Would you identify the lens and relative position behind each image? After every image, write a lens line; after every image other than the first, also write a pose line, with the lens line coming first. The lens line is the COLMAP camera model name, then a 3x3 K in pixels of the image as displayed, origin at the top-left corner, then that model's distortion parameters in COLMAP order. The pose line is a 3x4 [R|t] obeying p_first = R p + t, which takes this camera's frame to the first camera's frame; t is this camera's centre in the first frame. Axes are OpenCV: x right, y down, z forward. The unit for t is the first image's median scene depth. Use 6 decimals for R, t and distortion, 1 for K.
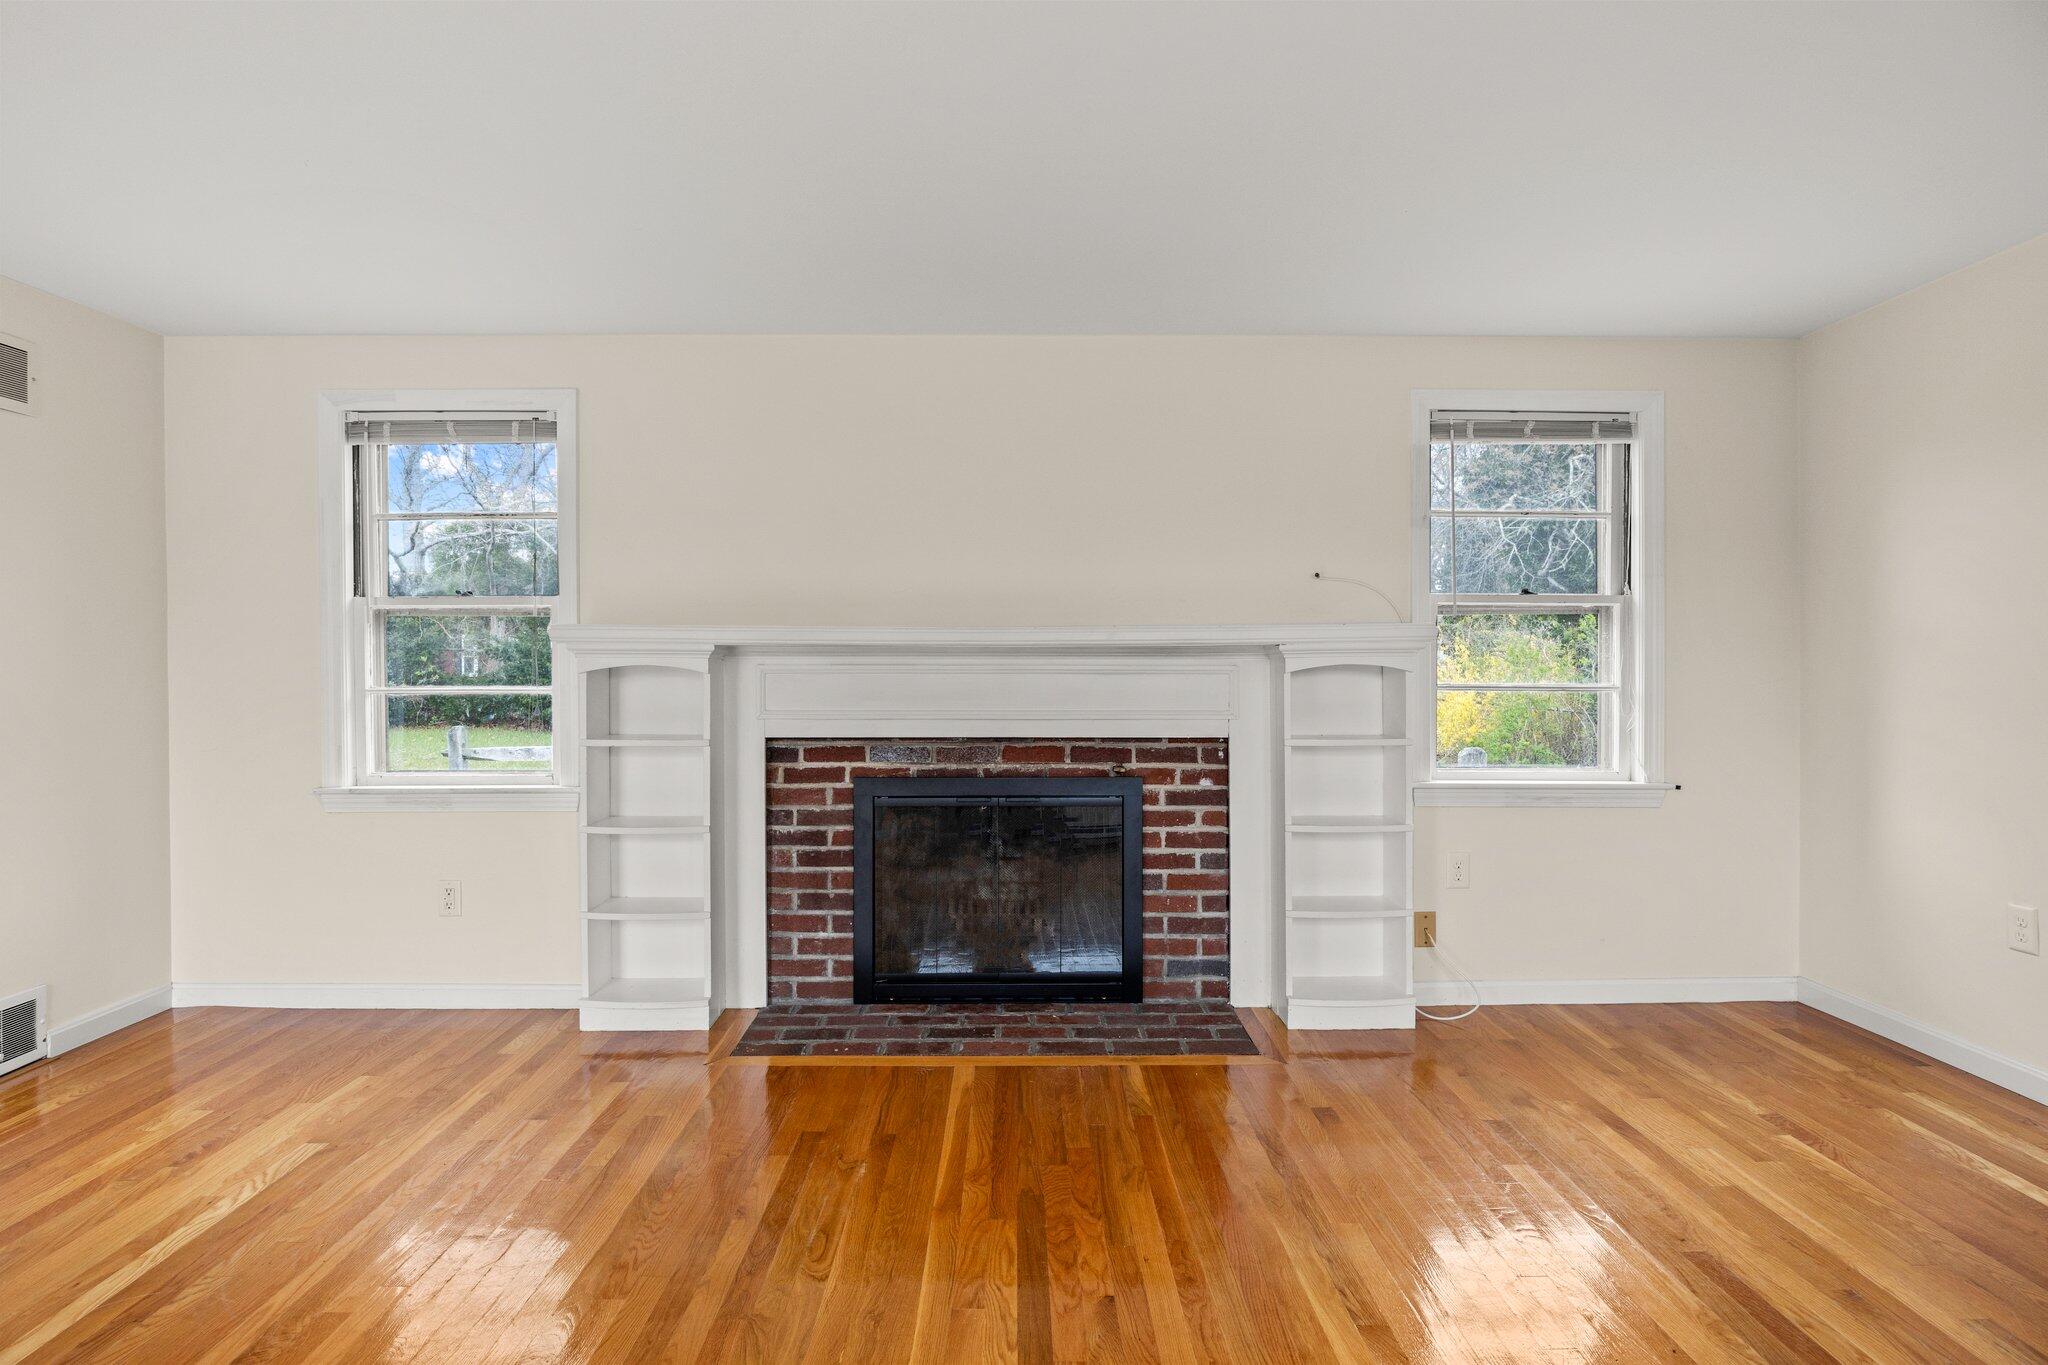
lens RADIAL K [[1012.8, 0, 1014.9], [0, 1012.8, 680.1], [0, 0, 1]] dist [-0.011041, 0.000659]
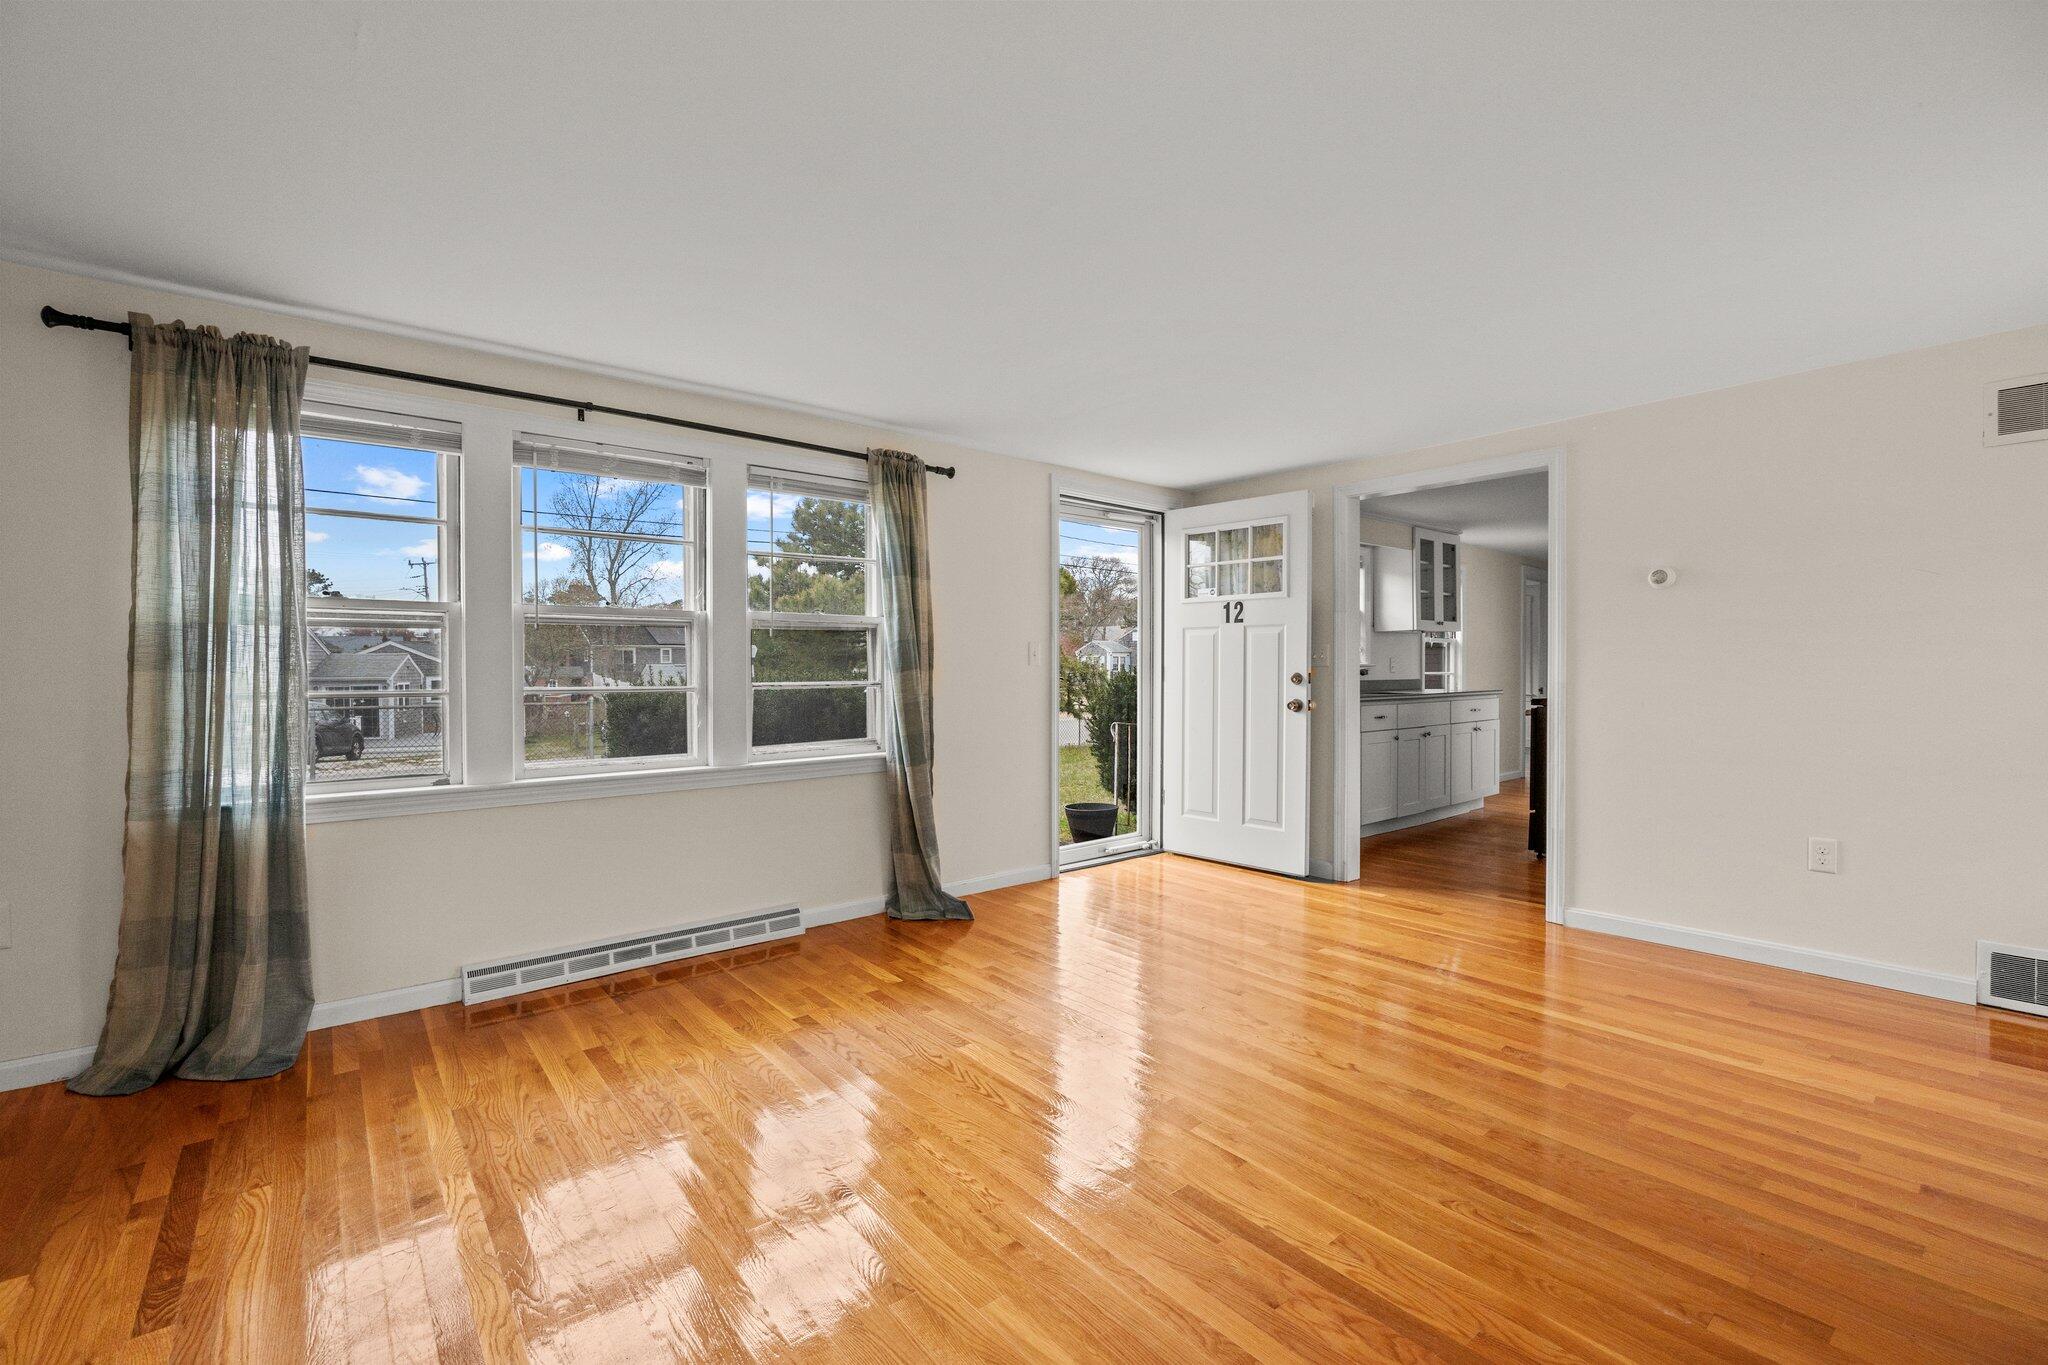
lens RADIAL K [[869.5, 0, 1012.8], [0, 869.5, 687.2], [0, 0, 1]] dist [-0.009989, -0.000104]
pose [[-0.776479, 0.018298, -0.629877, 0.441755], [-0.003051, 0.999457, 0.032796, -0.012197], [0.630136, 0.027387, -0.776002, 0.800587]]
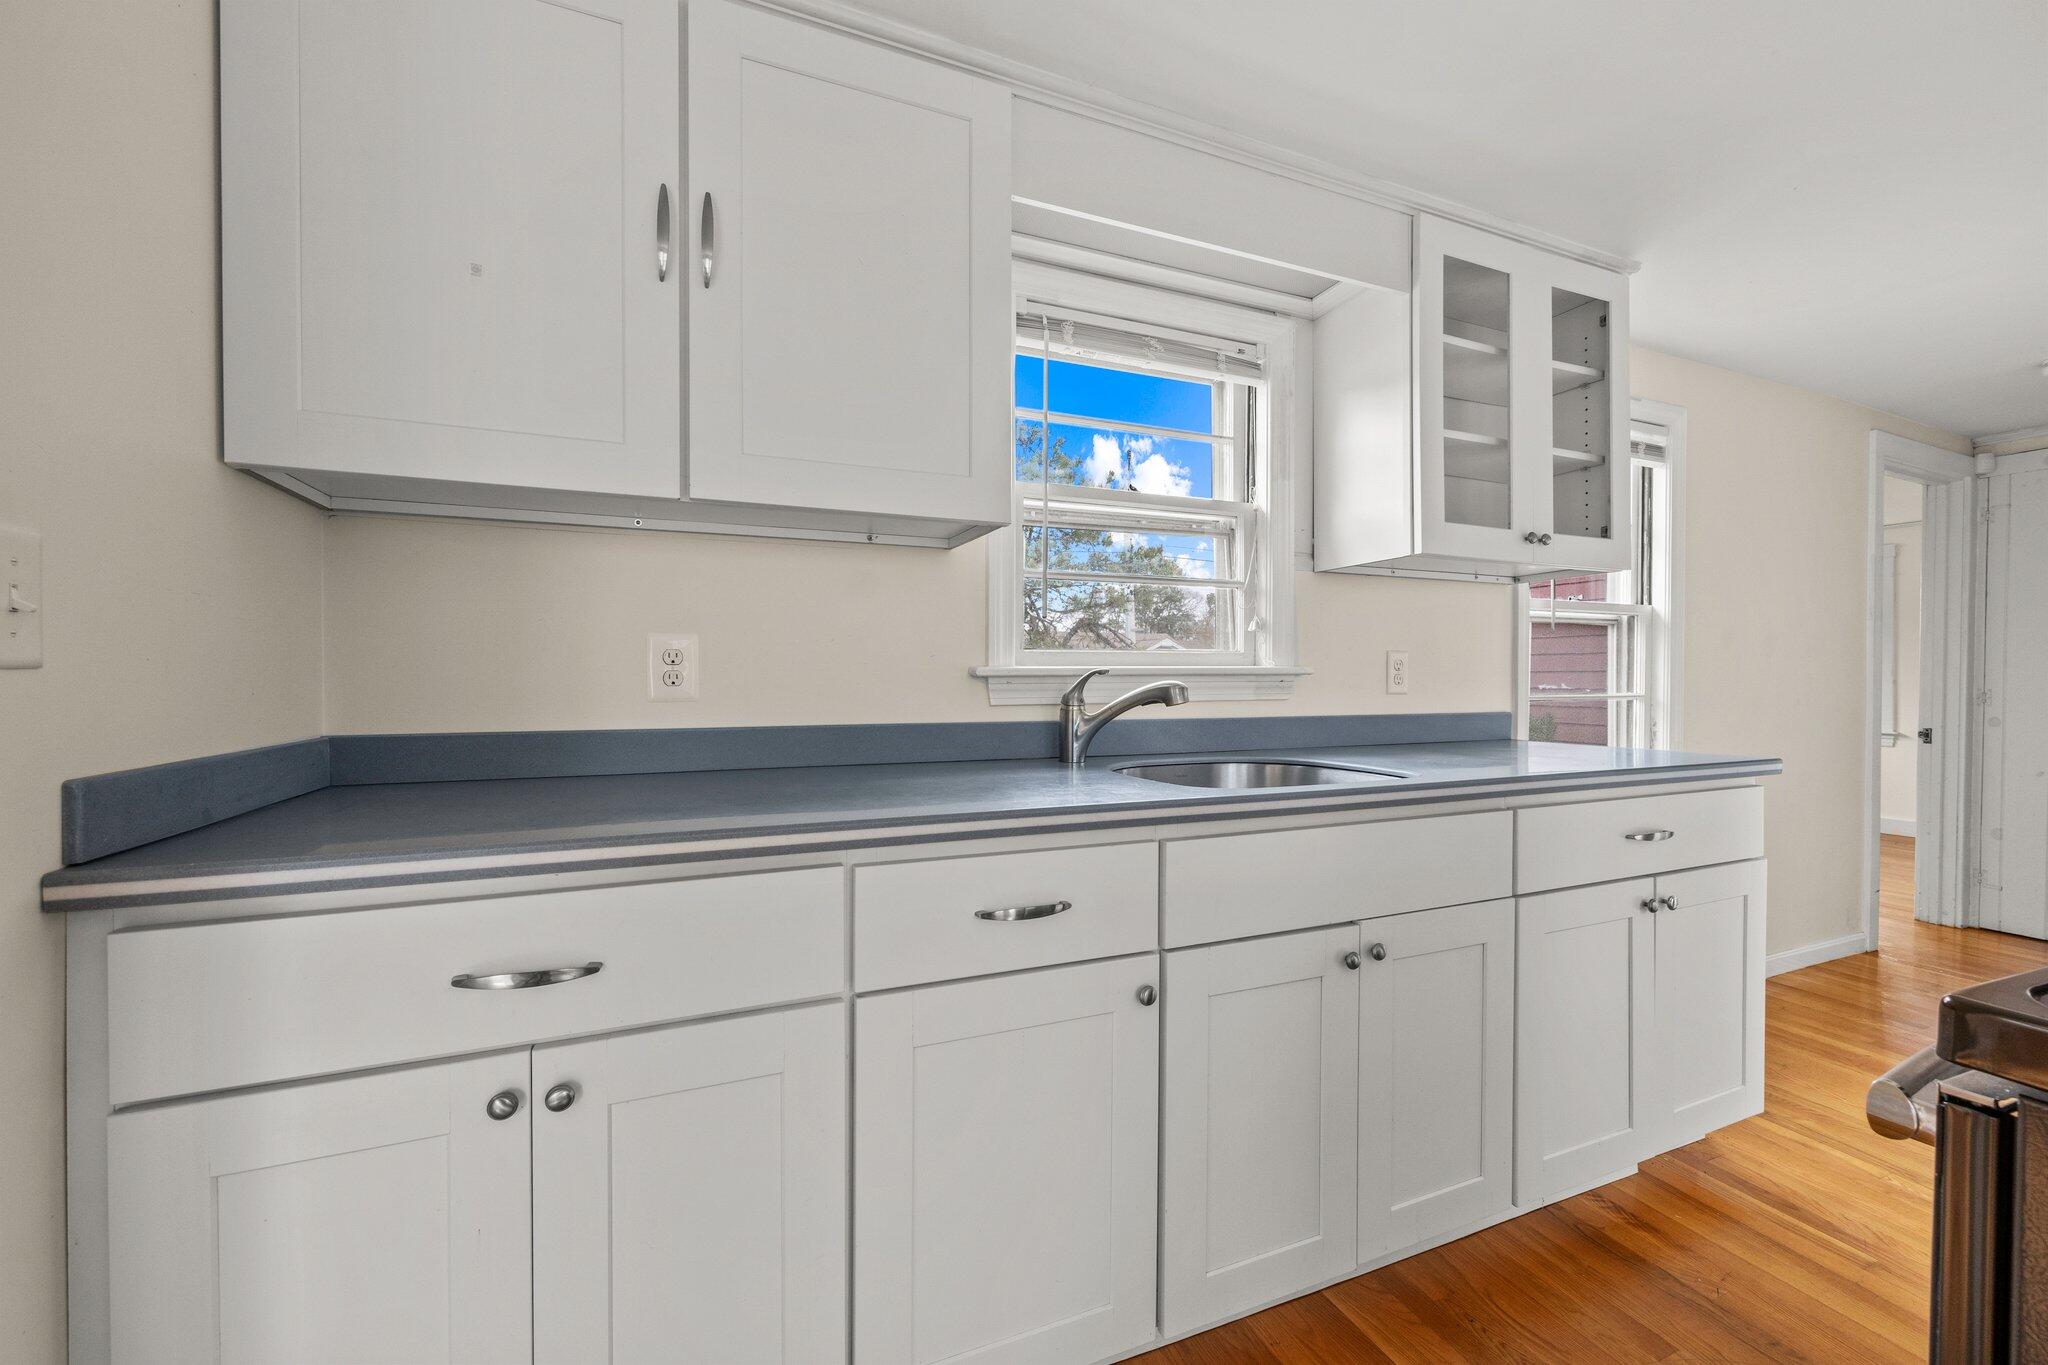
lens RADIAL K [[815.6, 0, 1020.9], [0, 815.6, 687.5], [0, 0, 1]] dist [-0.001040, -0.000108]
pose [[-0.920553, 0.003829, -0.390599, -1.035669], [-0.005709, 0.999713, 0.023257, -0.001848], [0.390576, 0.023639, -0.920267, 0.255492]]
